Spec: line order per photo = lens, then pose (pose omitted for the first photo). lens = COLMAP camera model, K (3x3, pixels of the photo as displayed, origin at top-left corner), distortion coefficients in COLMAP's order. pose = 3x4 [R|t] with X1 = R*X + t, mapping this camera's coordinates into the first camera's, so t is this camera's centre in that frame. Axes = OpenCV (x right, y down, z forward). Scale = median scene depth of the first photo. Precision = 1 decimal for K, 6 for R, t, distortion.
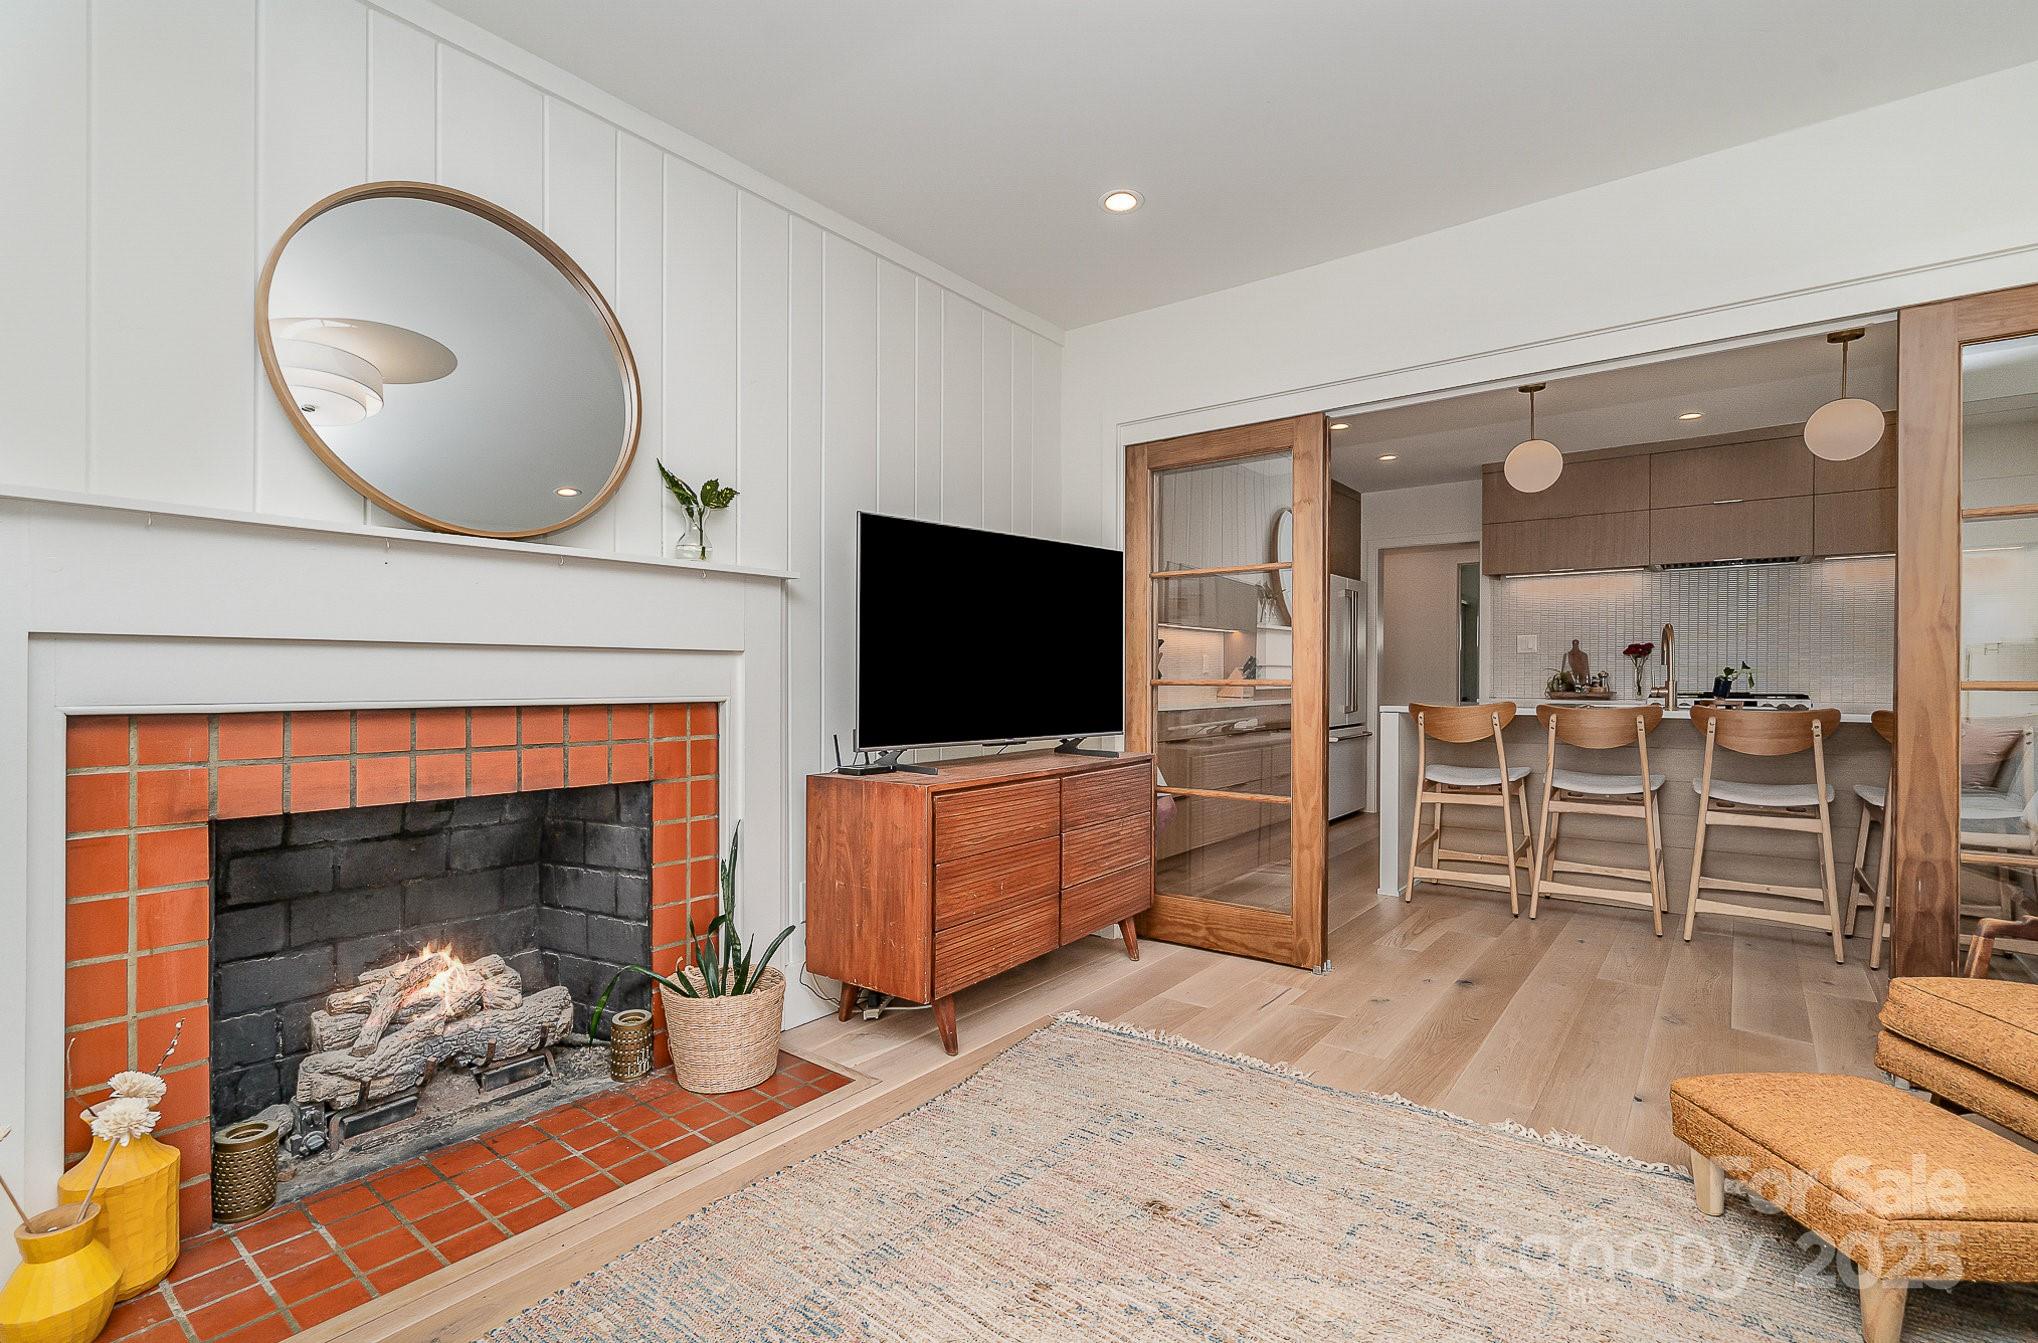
lens RADIAL K [[929.9, 0, 1019.0], [0, 929.9, 671.5], [0, 0, 1]] dist [-0.001676, -0.000116]
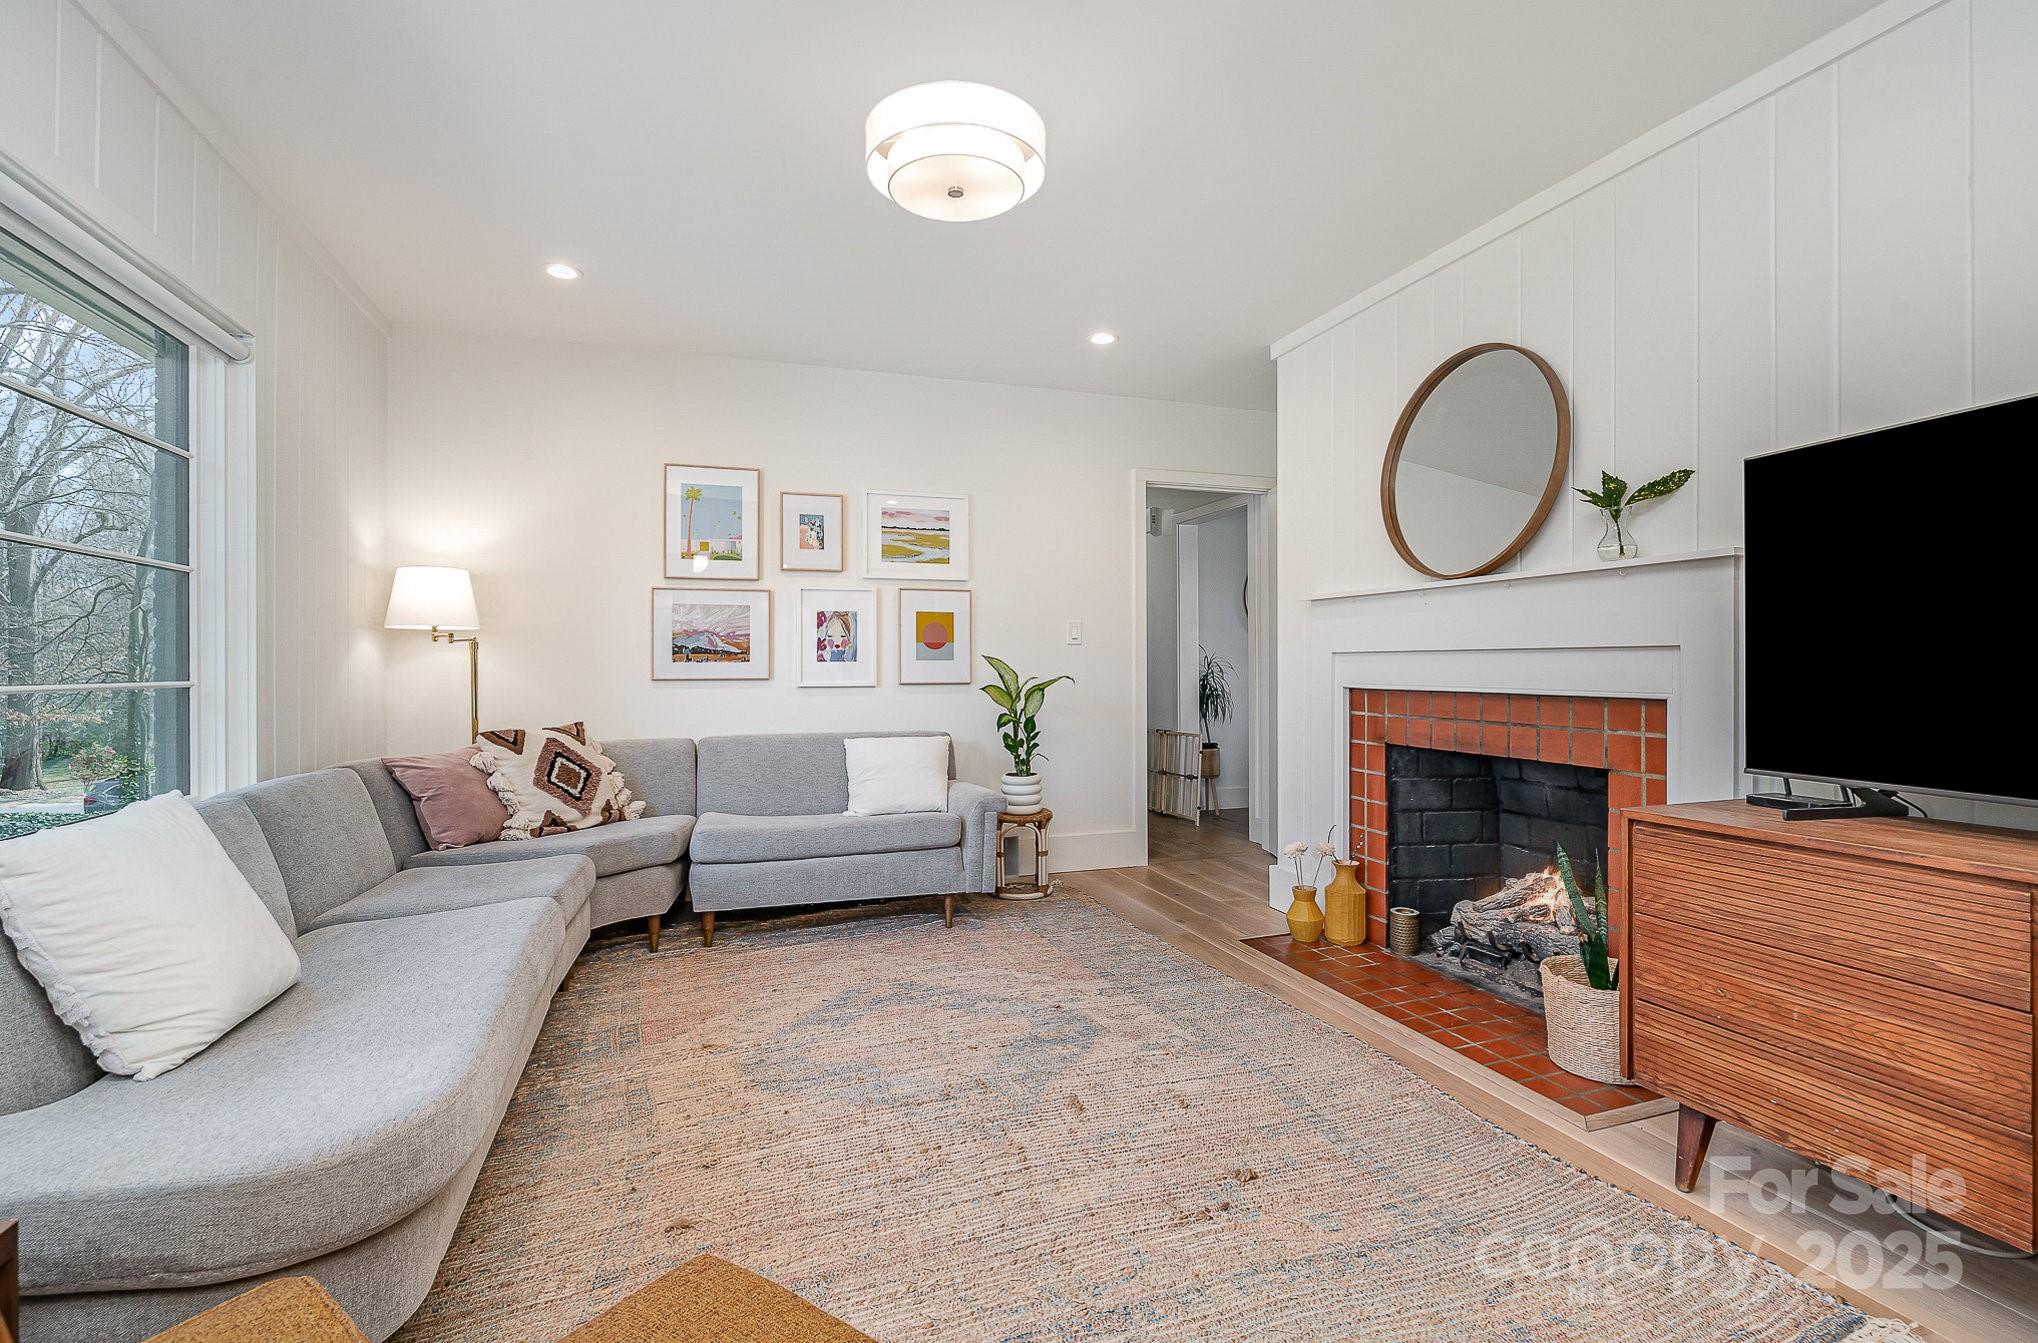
lens RADIAL K [[929.9, 0, 1019.0], [0, 929.9, 671.5], [0, 0, 1]] dist [-0.001676, -0.000116]
pose [[-0.536208, 0.004644, -0.844073, 0.973762], [0.001968, 0.999989, 0.004252, -0.001893], [0.844084, 0.000618, -0.536211, 1.113857]]
